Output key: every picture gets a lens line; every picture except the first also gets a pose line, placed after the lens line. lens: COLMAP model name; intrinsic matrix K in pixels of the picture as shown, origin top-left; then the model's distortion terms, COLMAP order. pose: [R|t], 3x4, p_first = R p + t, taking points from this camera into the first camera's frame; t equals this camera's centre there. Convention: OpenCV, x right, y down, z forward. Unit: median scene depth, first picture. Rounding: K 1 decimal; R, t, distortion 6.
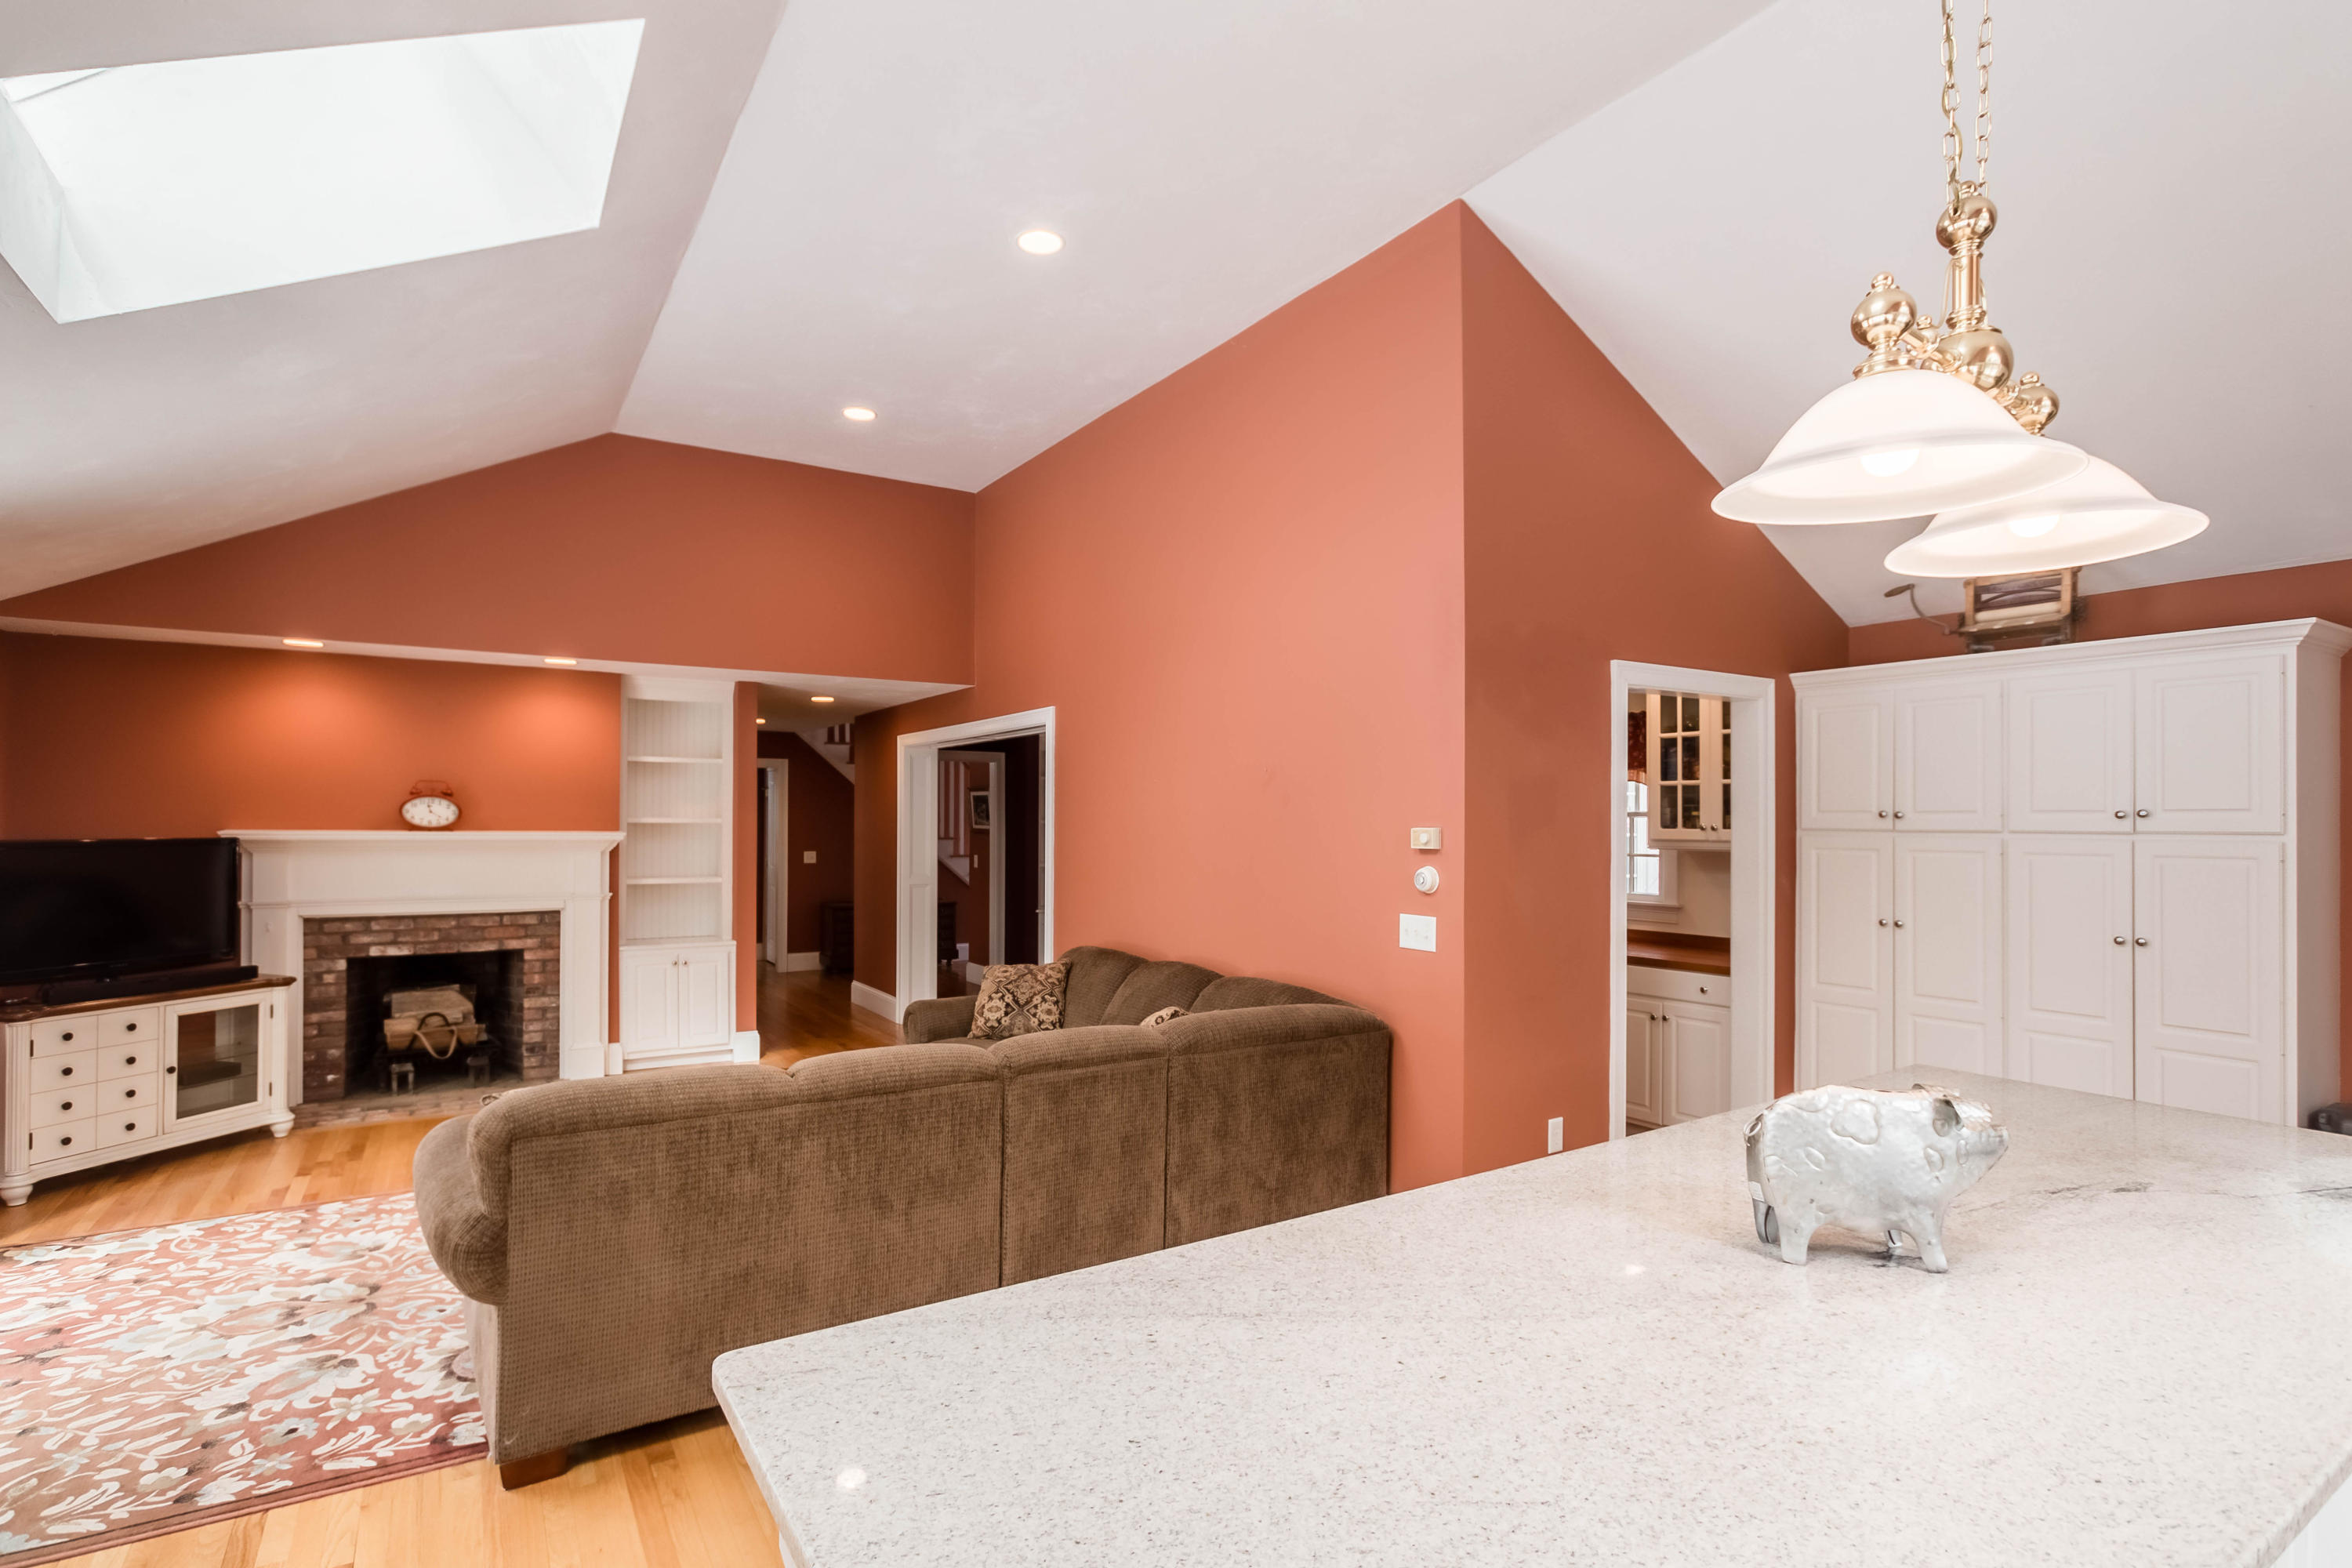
lens RADIAL K [[1126.5, 0, 1139.1], [0, 1126.5, 791.9], [0, 0, 1]] dist [0.001197, 0.001628]
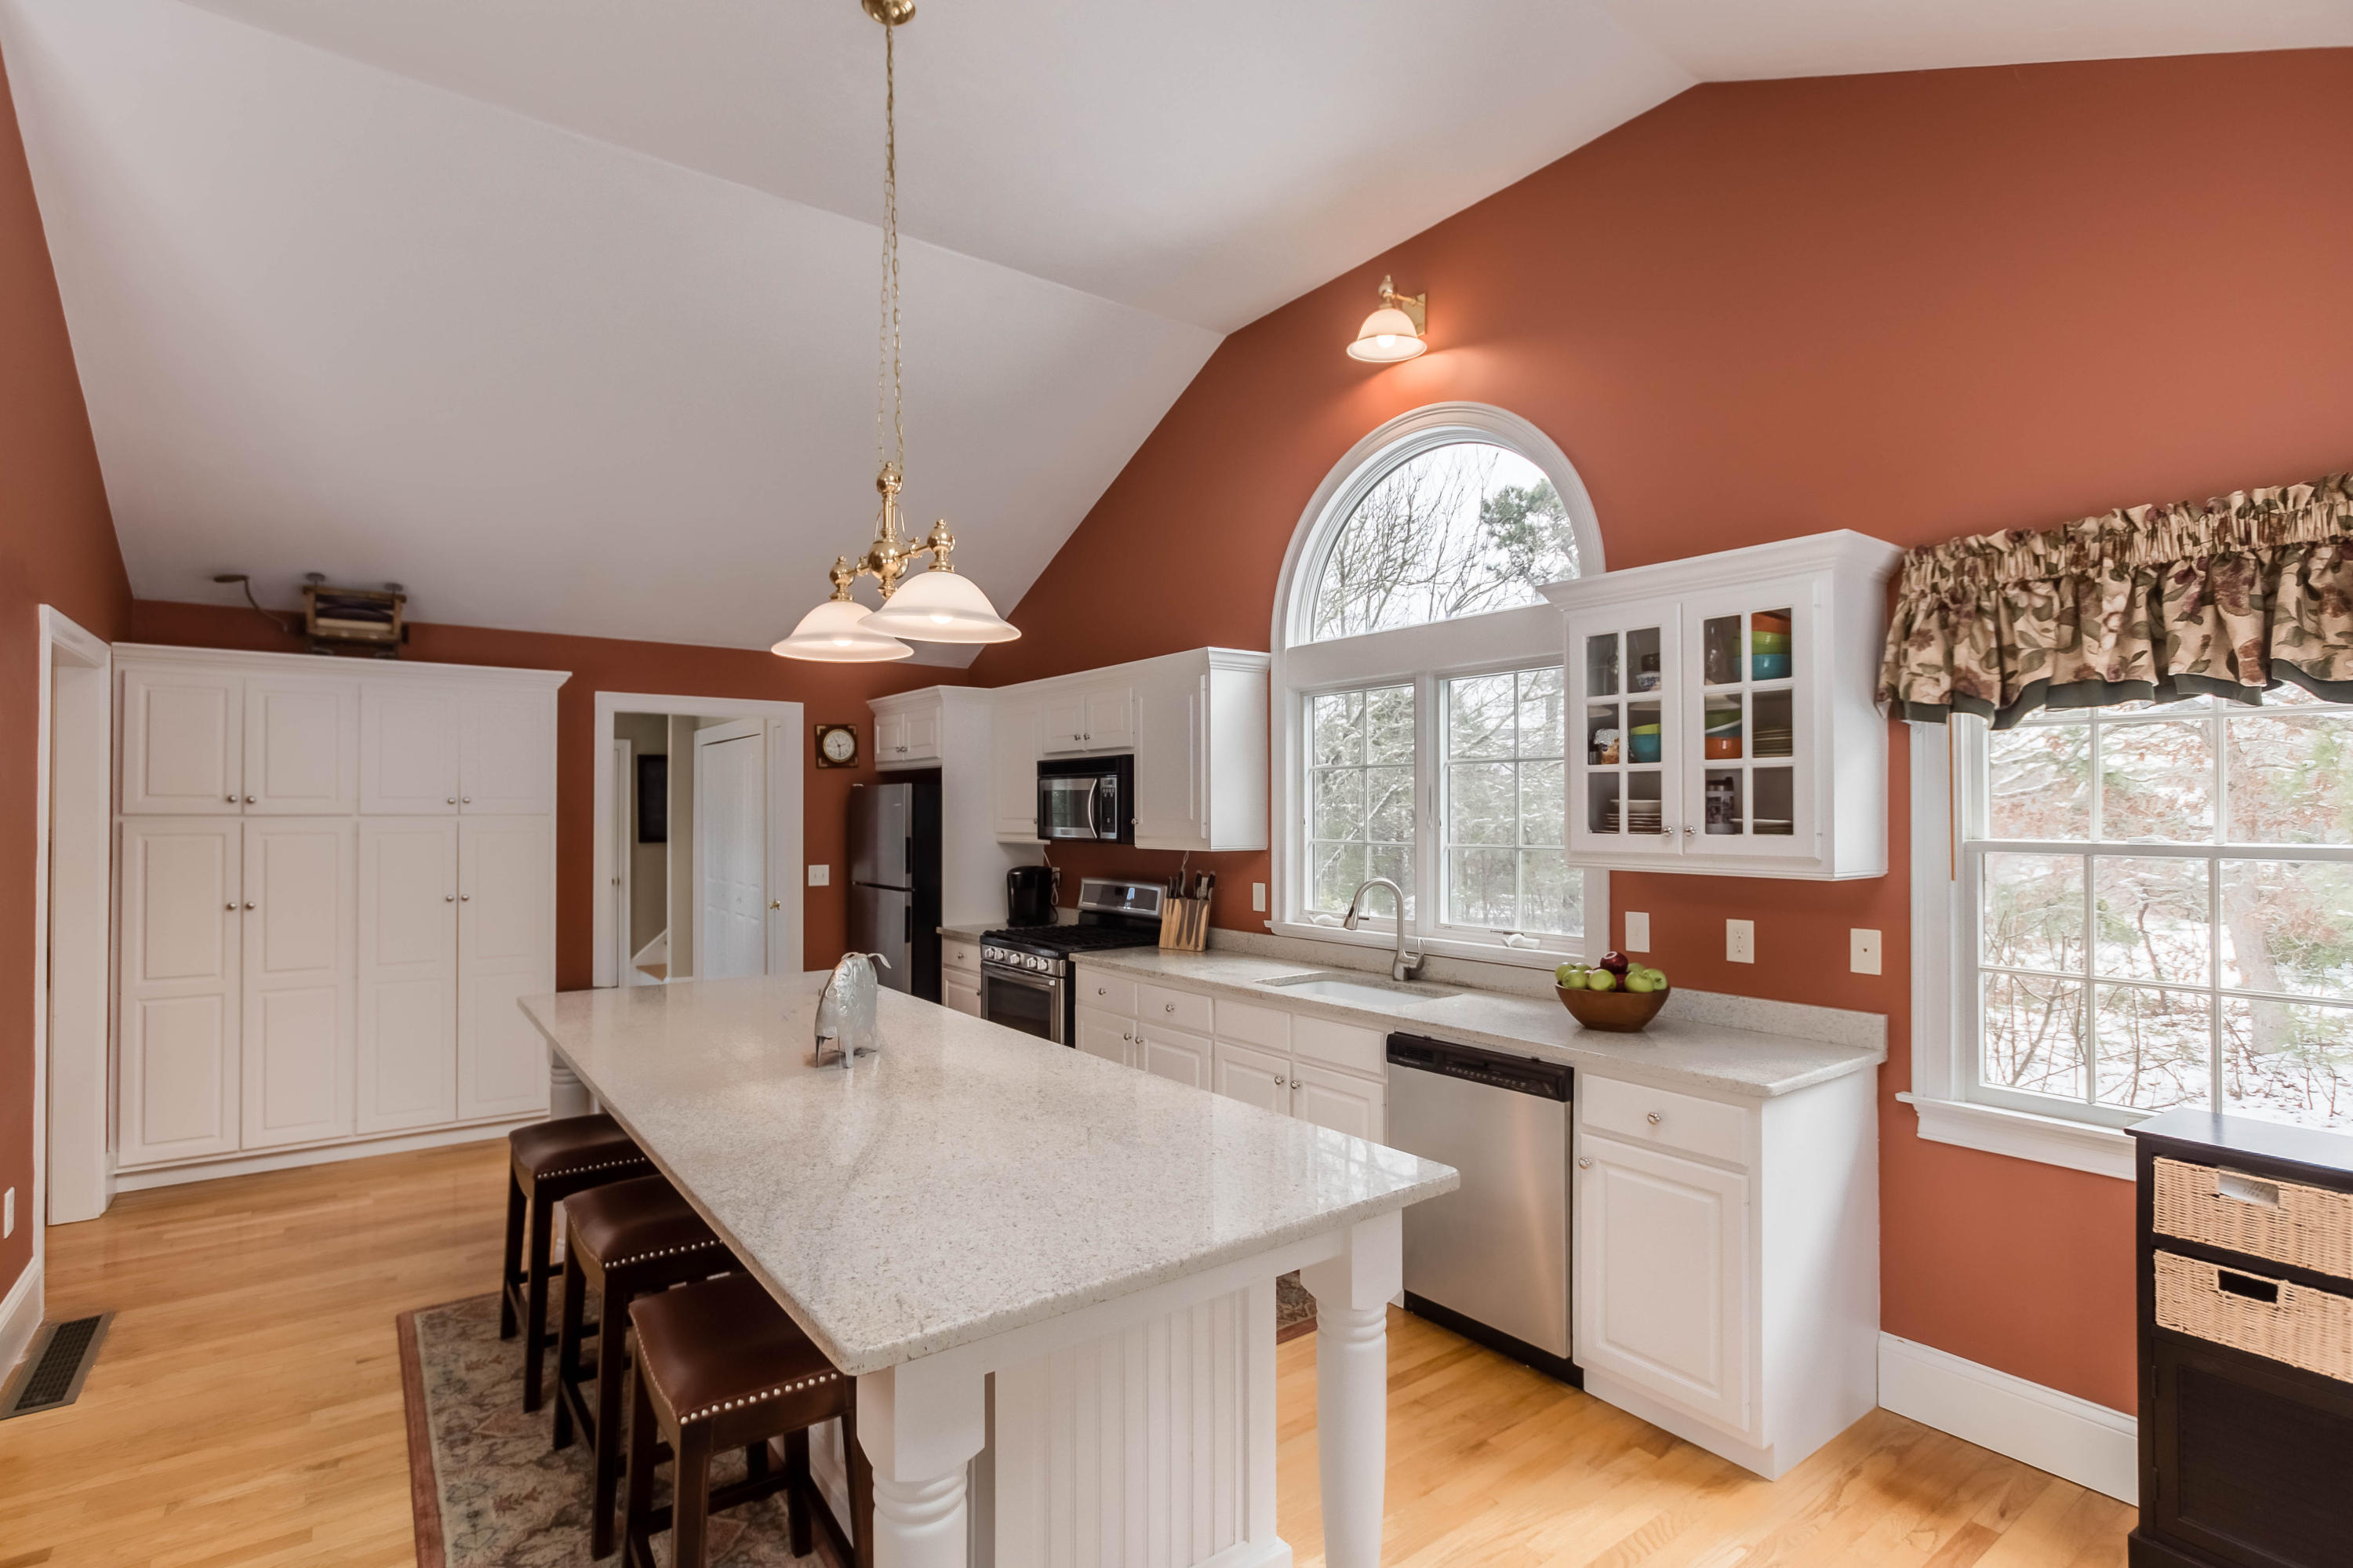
lens RADIAL K [[1127.1, 0, 1155.3], [0, 1127.1, 816.5], [0, 0, 1]] dist [0.001197, 0.001628]
pose [[-0.075831, -0.004194, 0.997112, -0.355643], [-0.027707, 0.999614, 0.002097, 0.009130], [-0.996736, -0.027468, -0.075918, 0.216373]]
